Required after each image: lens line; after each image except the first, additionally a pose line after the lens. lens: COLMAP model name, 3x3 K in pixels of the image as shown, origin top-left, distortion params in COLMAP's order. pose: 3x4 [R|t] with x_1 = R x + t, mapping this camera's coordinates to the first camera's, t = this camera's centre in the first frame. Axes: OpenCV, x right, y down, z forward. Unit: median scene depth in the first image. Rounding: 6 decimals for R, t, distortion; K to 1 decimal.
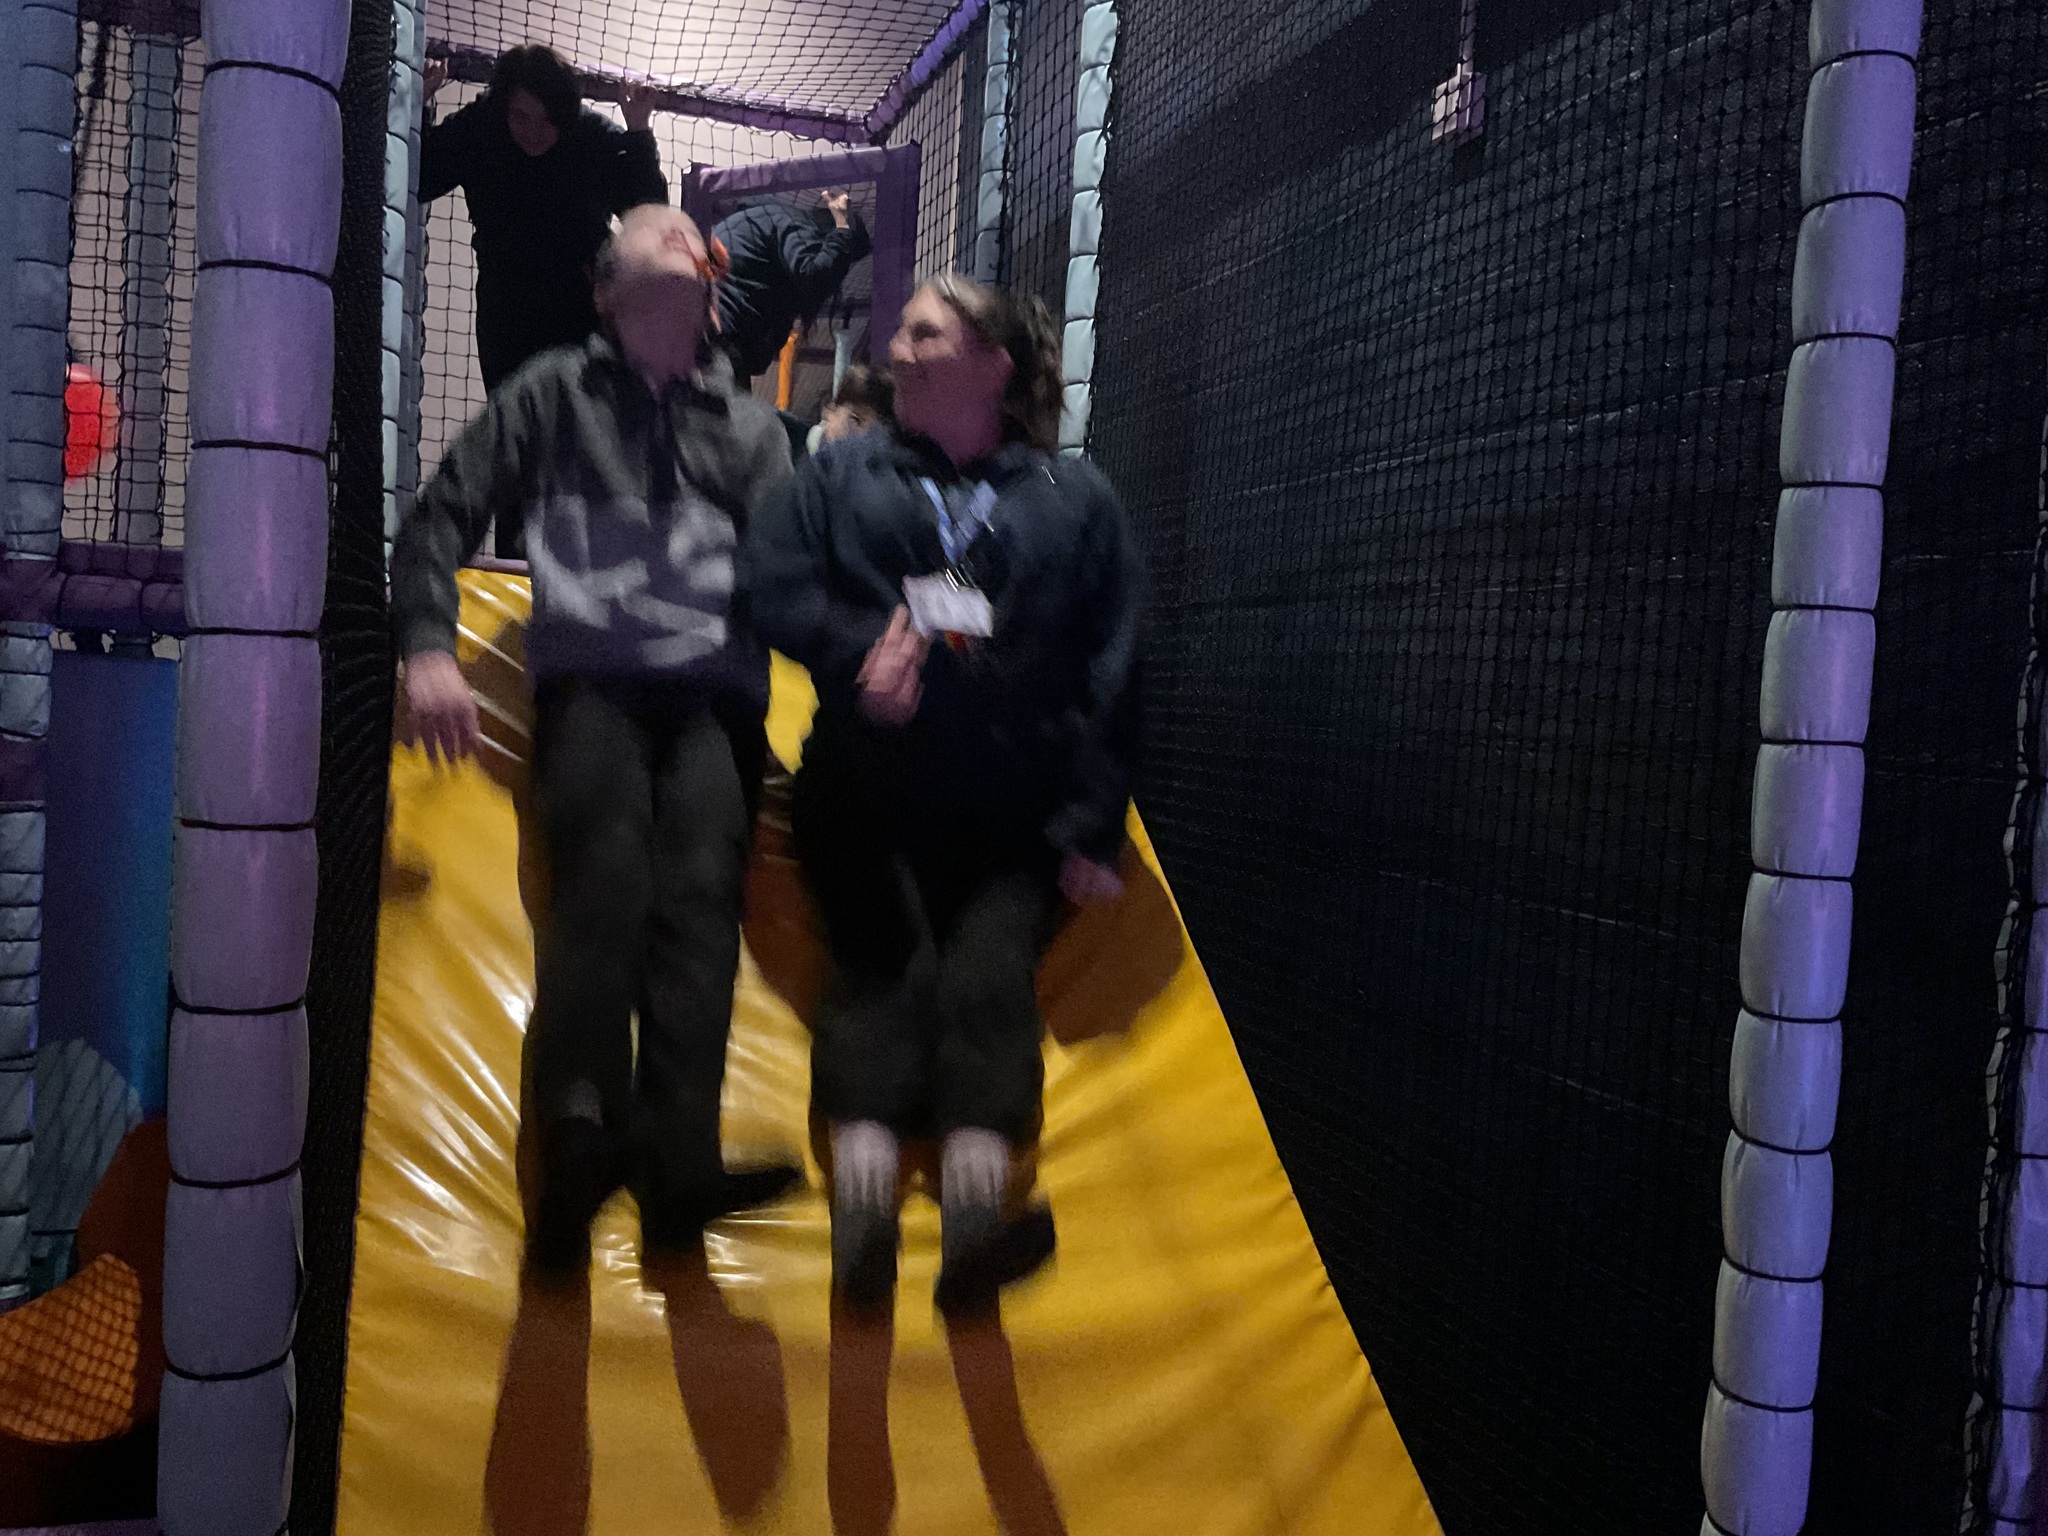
lens RADIAL K [[1681.7, 0, 1028.4], [0, 1681.7, 765.4], [0, 0, 1]] dist [-0.006187, -0.032938]
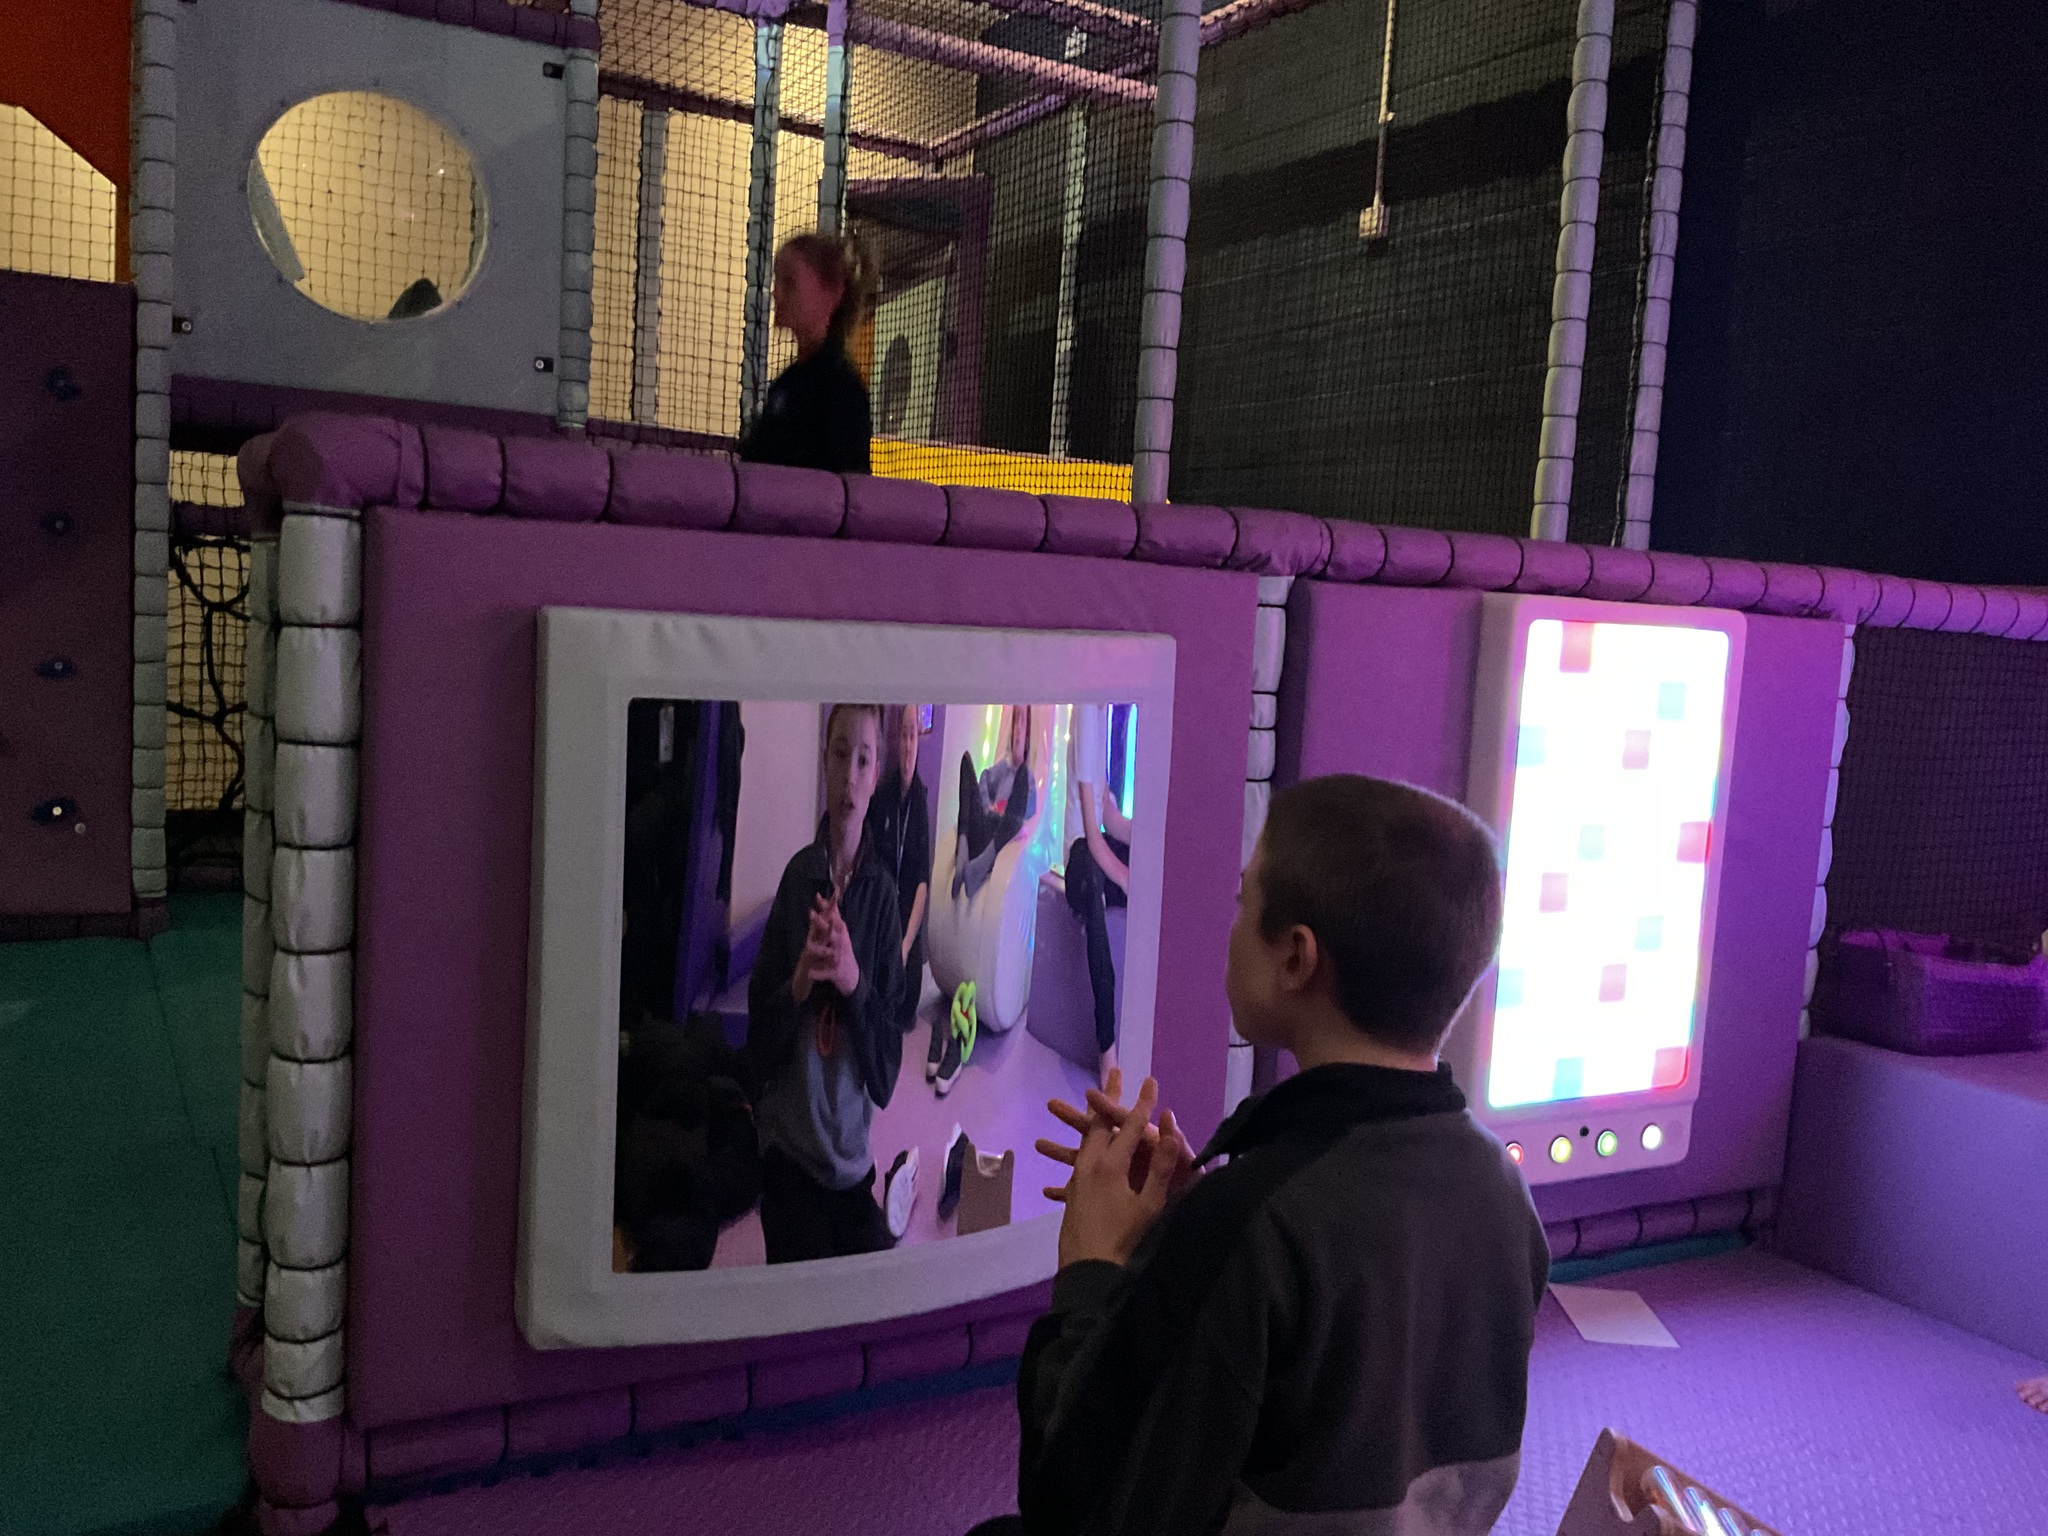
lens RADIAL K [[1681.7, 0, 1042.7], [0, 1681.7, 768.5], [0, 0, 1]] dist [-0.006187, -0.032938]
pose [[0.980180, -0.017489, 0.197338, -0.583118], [0.005065, 0.997982, 0.063288, 0.150360], [-0.198047, -0.061034, 0.978291, -1.013250]]
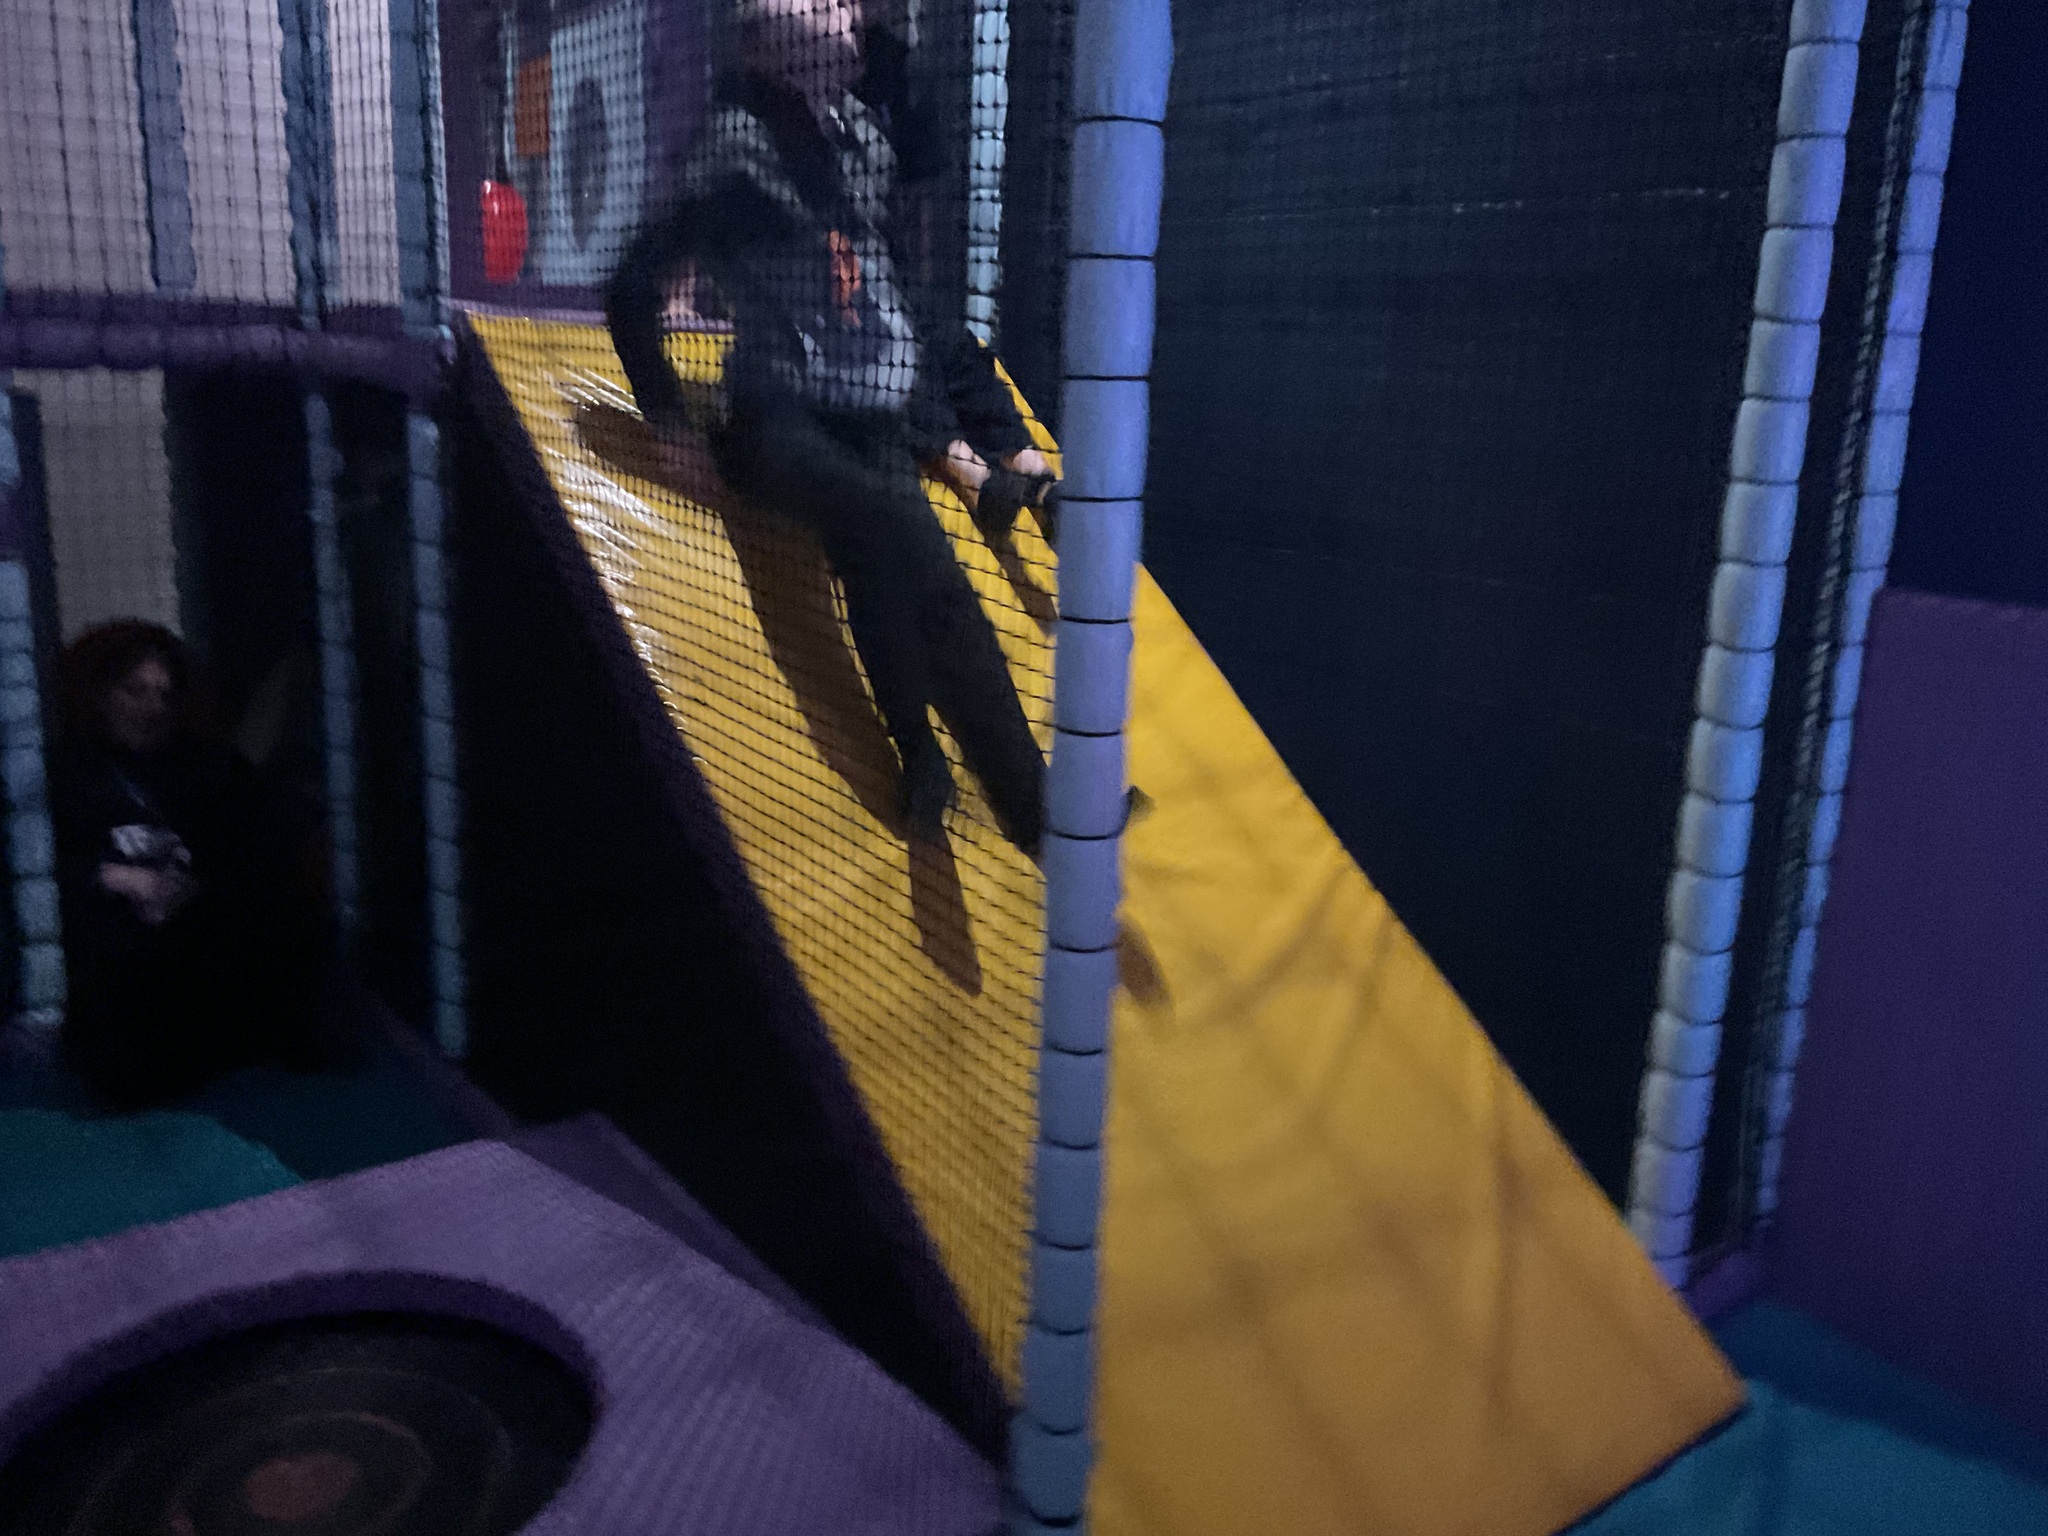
lens RADIAL K [[1681.7, 0, 1028.4], [0, 1681.7, 770.0], [0, 0, 1]] dist [-0.006187, -0.032938]
pose [[0.942986, -0.105124, 0.315795, -0.437136], [0.032610, 0.973427, 0.226664, -0.077440], [-0.331231, -0.203443, 0.921356, -0.186575]]
